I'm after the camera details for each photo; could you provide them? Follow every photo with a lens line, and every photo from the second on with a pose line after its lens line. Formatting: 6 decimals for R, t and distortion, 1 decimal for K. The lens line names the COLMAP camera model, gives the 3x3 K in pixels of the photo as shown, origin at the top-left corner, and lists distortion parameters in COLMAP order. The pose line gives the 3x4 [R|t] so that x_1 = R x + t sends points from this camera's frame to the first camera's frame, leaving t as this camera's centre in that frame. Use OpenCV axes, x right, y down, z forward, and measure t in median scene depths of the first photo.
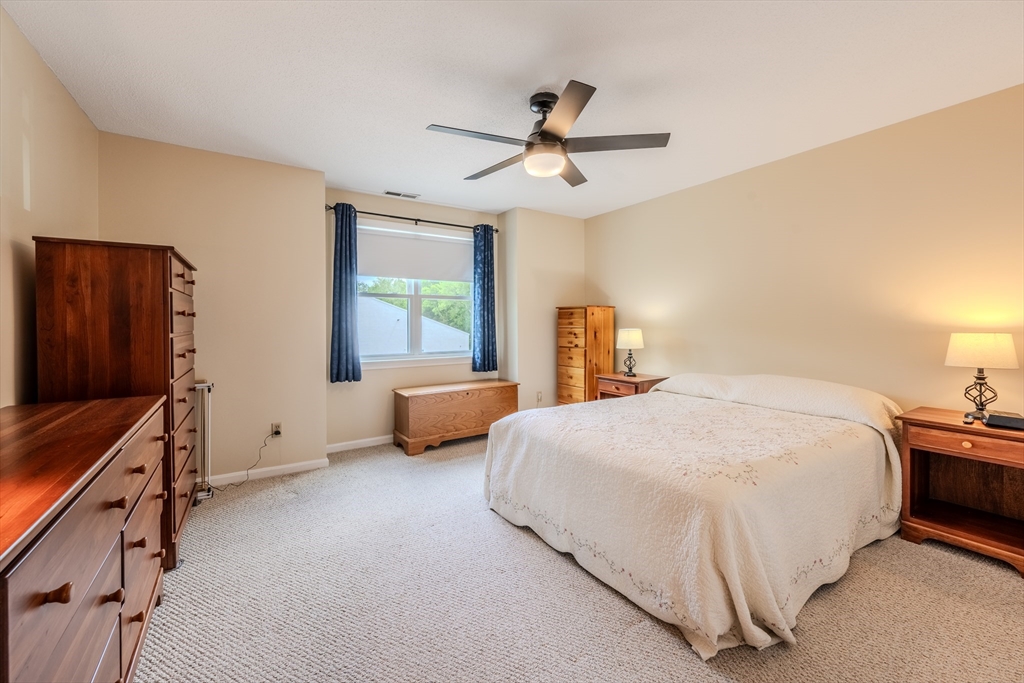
lens RADIAL K [[405.8, 0, 513.7], [0, 405.8, 335.1], [0, 0, 1]] dist [-0.002729, 0.000011]
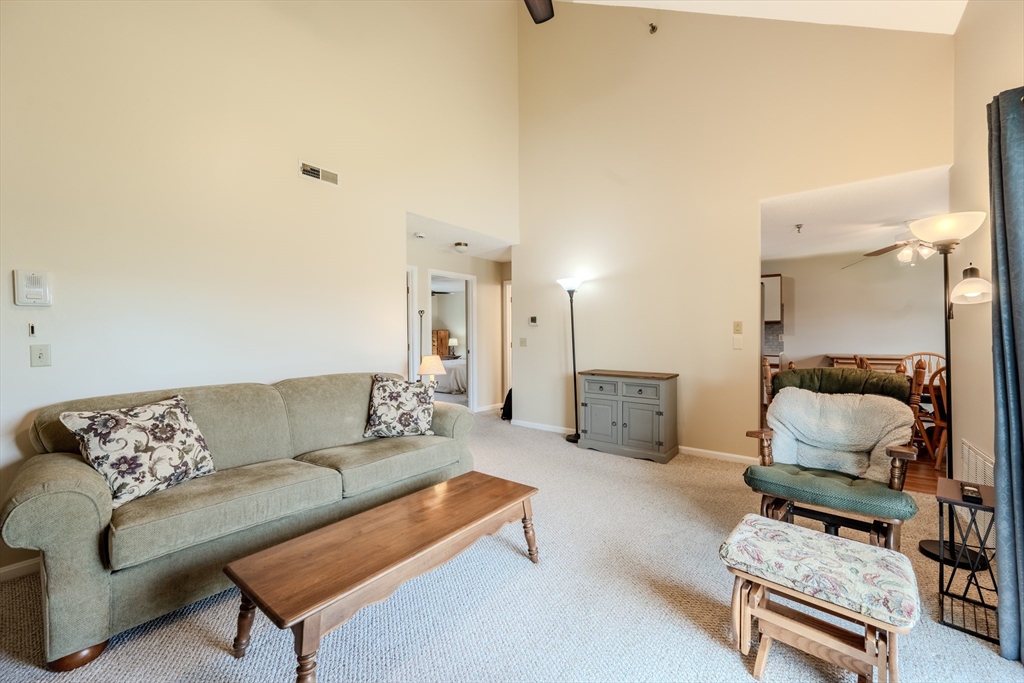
lens RADIAL K [[405.8, 0, 515.9], [0, 405.8, 334.3], [0, 0, 1]] dist [-0.002729, 0.000011]
pose [[0.943885, -0.003176, 0.330260, -0.233318], [0.009256, 0.999815, -0.016840, 0.006188], [-0.330145, 0.018952, 0.943740, -1.806780]]
